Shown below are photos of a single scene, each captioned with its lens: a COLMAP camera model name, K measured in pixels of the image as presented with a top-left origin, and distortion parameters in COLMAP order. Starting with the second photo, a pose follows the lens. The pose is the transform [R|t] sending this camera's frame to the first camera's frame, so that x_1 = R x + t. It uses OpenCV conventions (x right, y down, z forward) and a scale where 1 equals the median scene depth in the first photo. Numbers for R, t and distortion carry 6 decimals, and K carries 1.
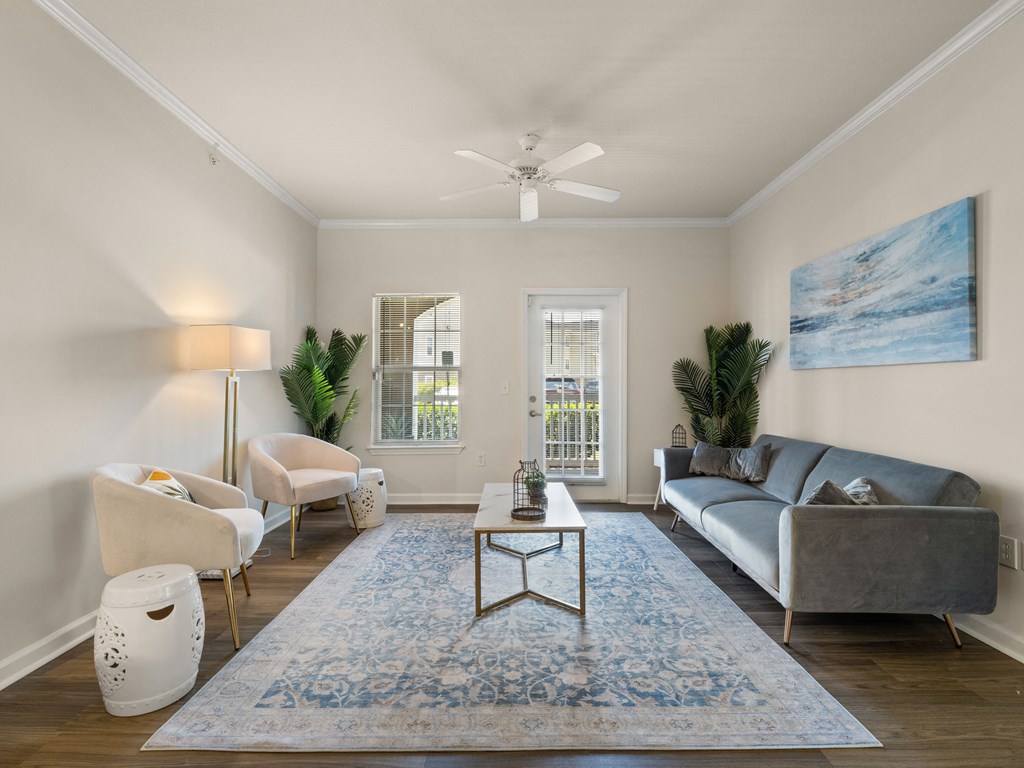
lens RADIAL K [[501.6, 0, 512.0], [0, 501.6, 384.0], [0, 0, 1]] dist [-0.007028, -0.001581]
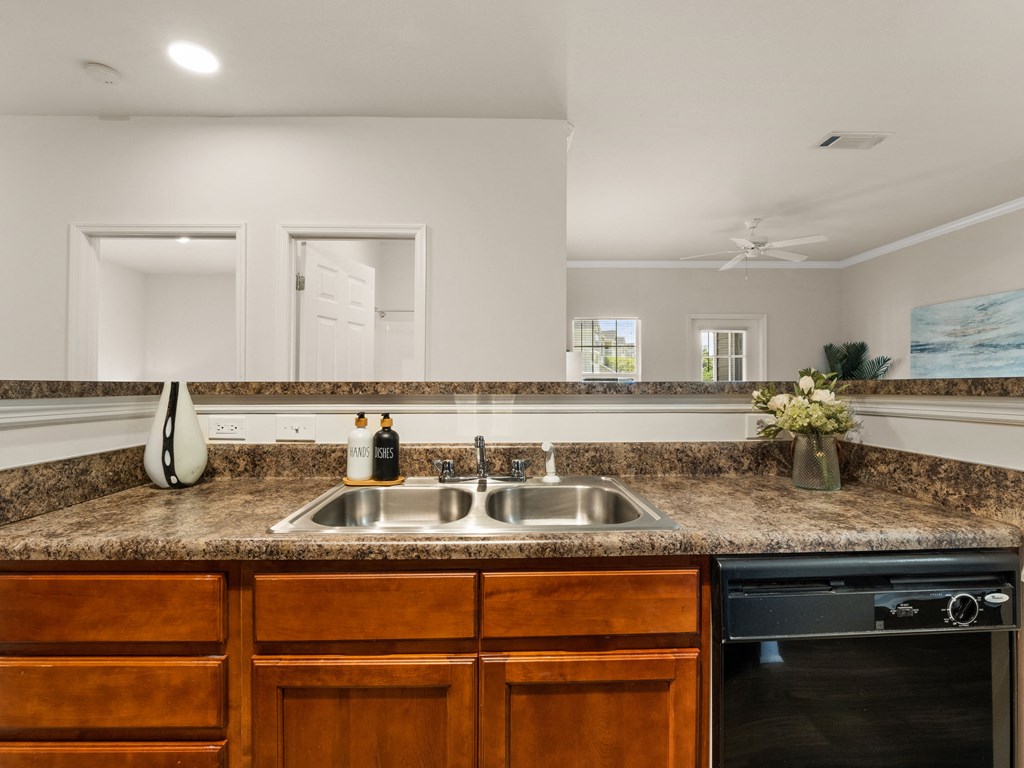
lens RADIAL K [[501.6, 0, 512.0], [0, 501.6, 384.0], [0, 0, 1]] dist [-0.007028, -0.001581]
pose [[0.999684, 0.006707, 0.024236, -0.864806], [-0.006827, 0.999965, 0.004875, -0.018247], [-0.024202, -0.005039, 0.999694, -0.551100]]
